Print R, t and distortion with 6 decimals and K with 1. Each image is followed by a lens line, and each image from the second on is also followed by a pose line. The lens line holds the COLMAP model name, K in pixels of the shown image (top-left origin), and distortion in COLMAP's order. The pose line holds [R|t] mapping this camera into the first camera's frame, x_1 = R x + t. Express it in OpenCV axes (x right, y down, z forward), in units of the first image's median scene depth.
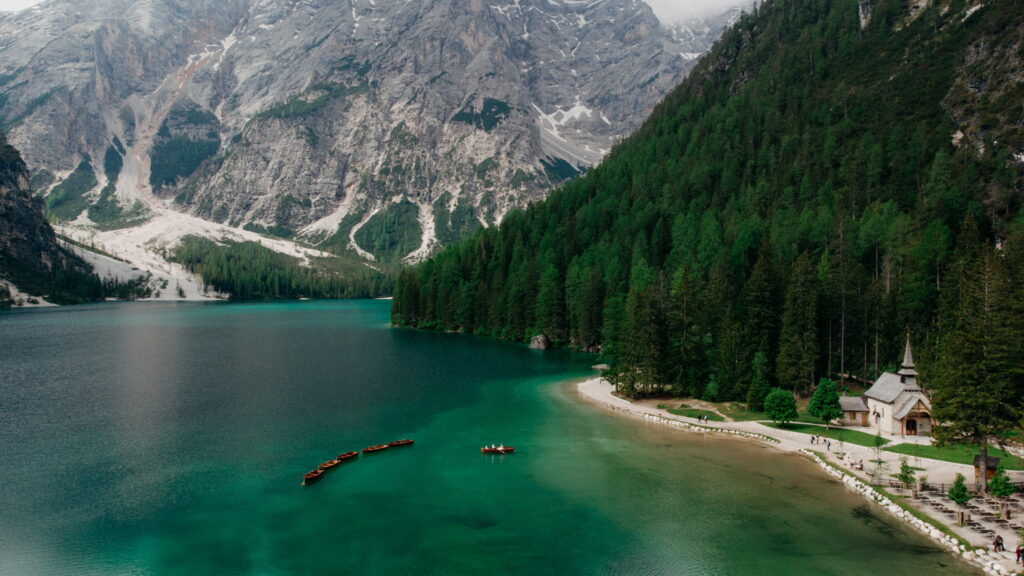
lens RADIAL K [[796.6, 0, 522.3], [0, 796.6, 295.7], [0, 0, 1]] dist [0.035016, 0.031789]
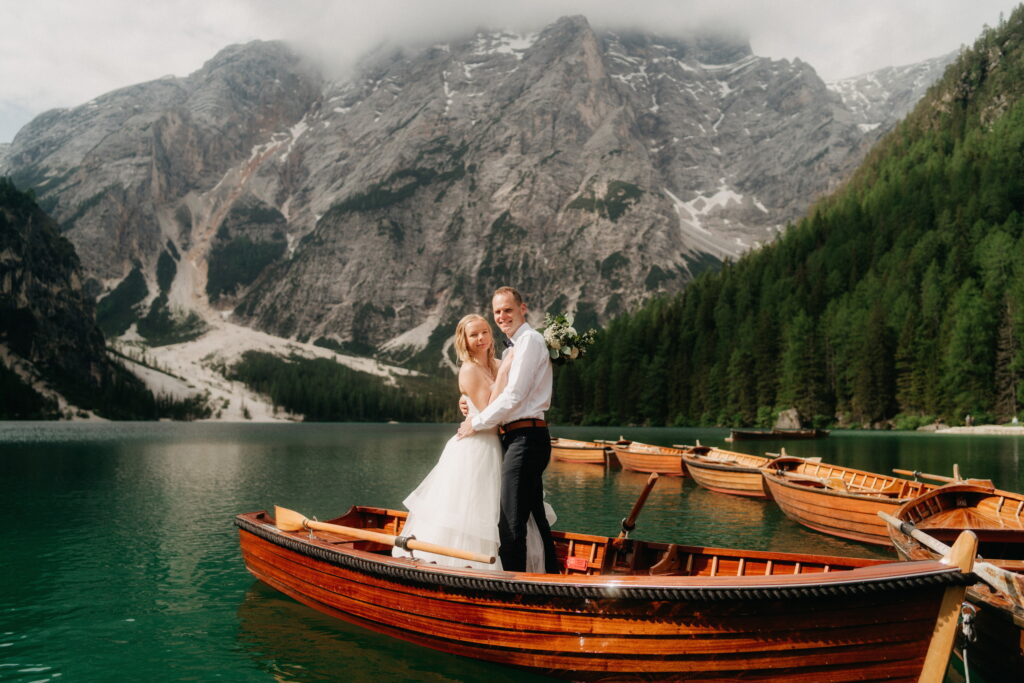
lens RADIAL K [[1006.0, 0, 512.2], [0, 1006.0, 330.2], [0, 0, 1]] dist [0.001128, 0.000450]
pose [[0.992356, -0.010970, -0.122919, -0.022420], [-0.003259, 0.993365, -0.114961, 0.017137], [0.123365, 0.114483, 0.985736, 0.019853]]
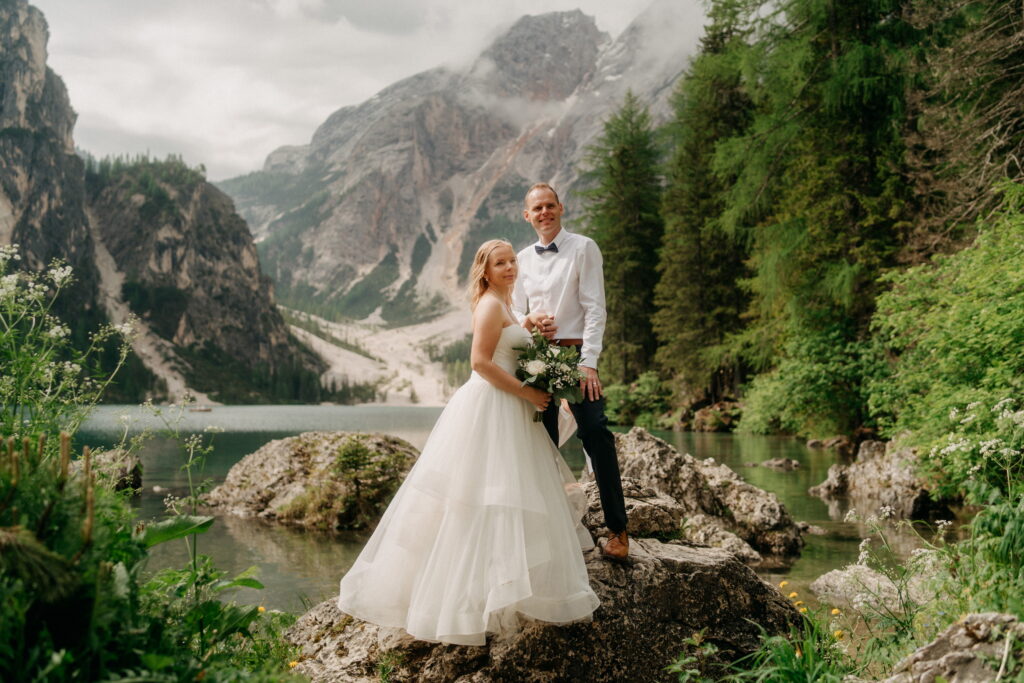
lens RADIAL K [[986.6, 0, 516.3], [0, 986.6, 341.8], [0, 0, 1]] dist [-0.008053, 0.016856]
pose [[0.894107, -0.029550, -0.446877, 0.031009], [-0.010656, 0.996135, -0.087189, 0.014023], [0.447726, 0.082718, 0.890336, 0.150762]]
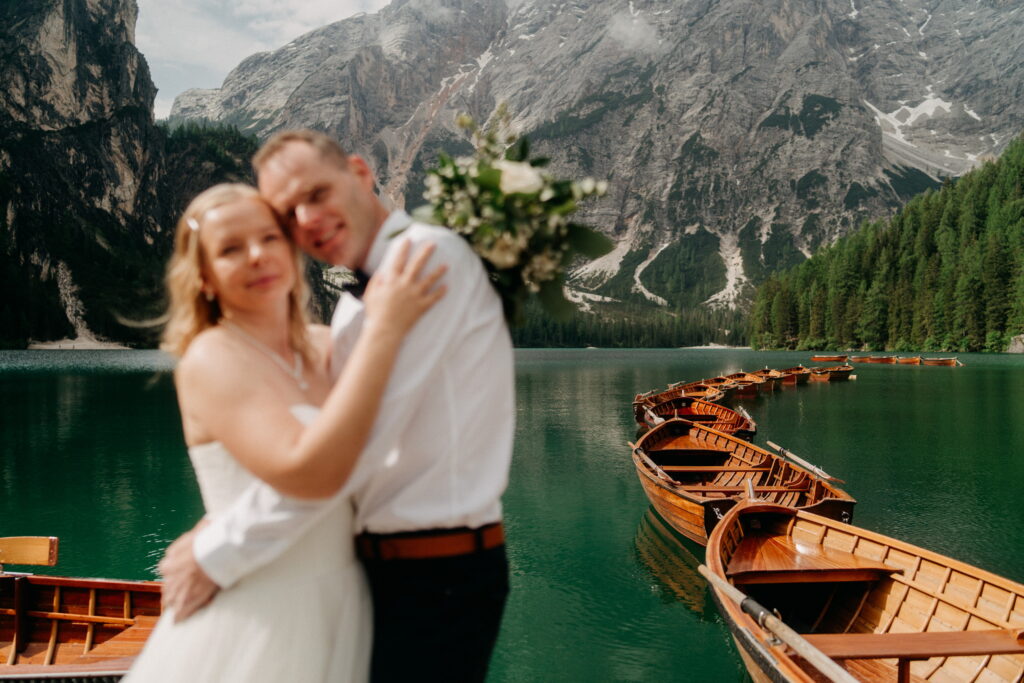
lens RADIAL K [[1006.5, 0, 504.8], [0, 1006.5, 342.0], [0, 0, 1]] dist [-0.005075, 0.016948]
pose [[0.951886, -0.007489, -0.306360, -0.028753], [-0.001180, 0.999604, -0.028103, 0.016964], [0.306450, 0.027113, 0.951501, 0.003984]]
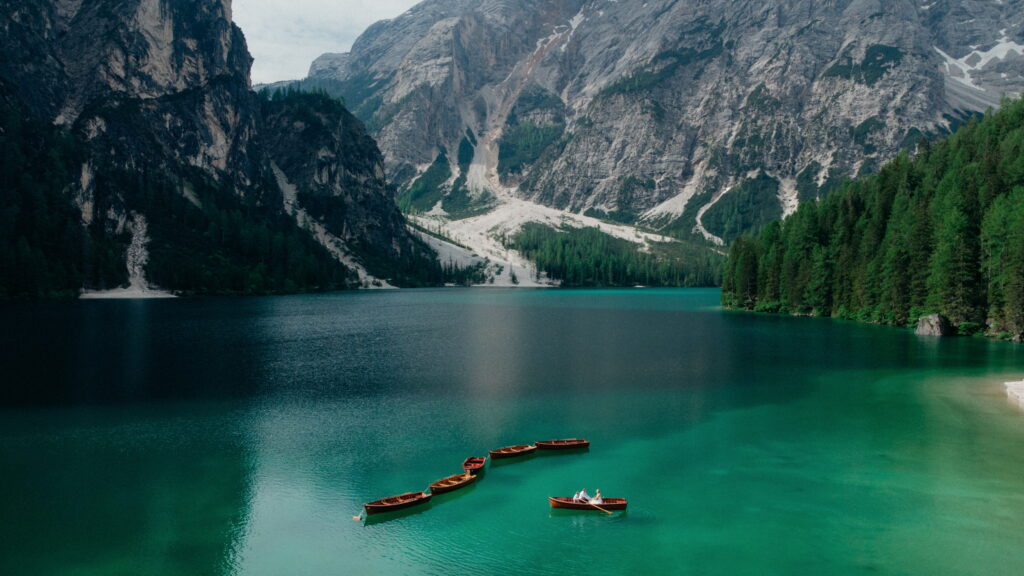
lens RADIAL K [[868.9, 0, 511.6], [0, 868.9, 299.8], [0, 0, 1]] dist [0.045994, 0.000926]
pose [[0.907654, 0.012132, -0.419543, 0.002546], [-0.009055, 0.999916, 0.009324, 0.006988], [0.419621, -0.004664, 0.907688, 0.038340]]
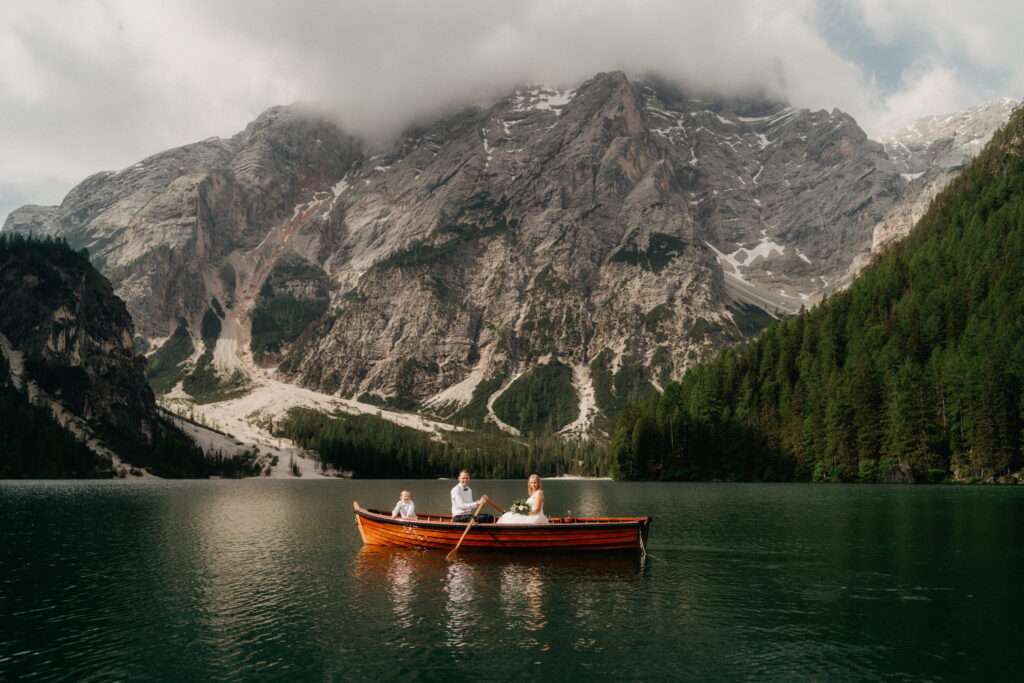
lens RADIAL K [[1003.9, 0, 508.9], [0, 1003.9, 340.4], [0, 0, 1]] dist [-0.001305, 0.008180]
pose [[0.986991, -0.026831, -0.158521, -0.033296], [0.001225, 0.987203, -0.159464, 0.016884], [0.160771, 0.157195, 0.974393, 0.026911]]
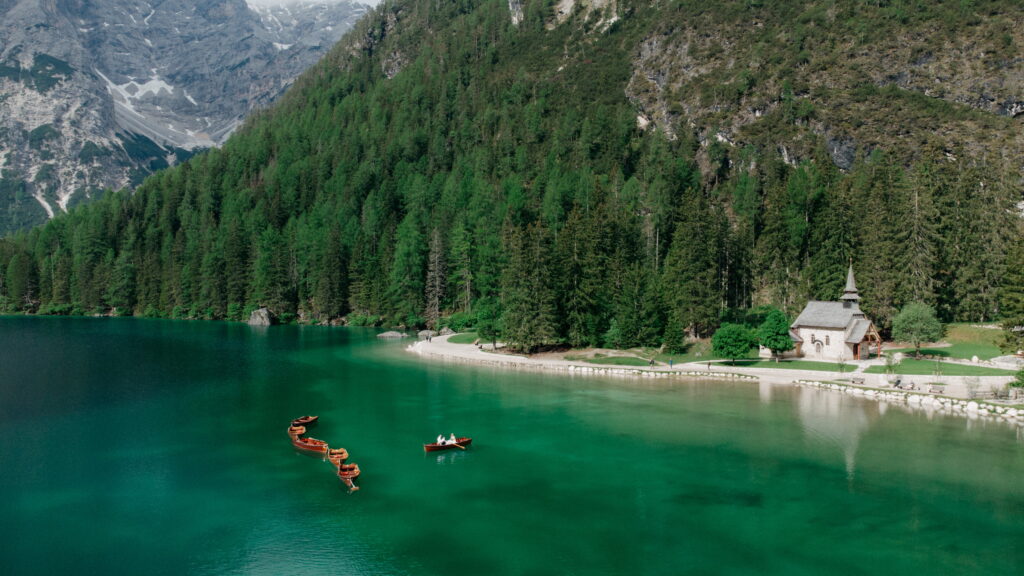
lens RADIAL K [[775.7, 0, 511.8], [0, 775.7, 286.0], [0, 0, 1]] dist [0.081809, 0.005806]
pose [[0.870412, -0.009167, 0.492239, -0.031520], [0.013442, 0.999896, -0.005147, 0.006984], [-0.492141, 0.011096, 0.870445, 0.031252]]
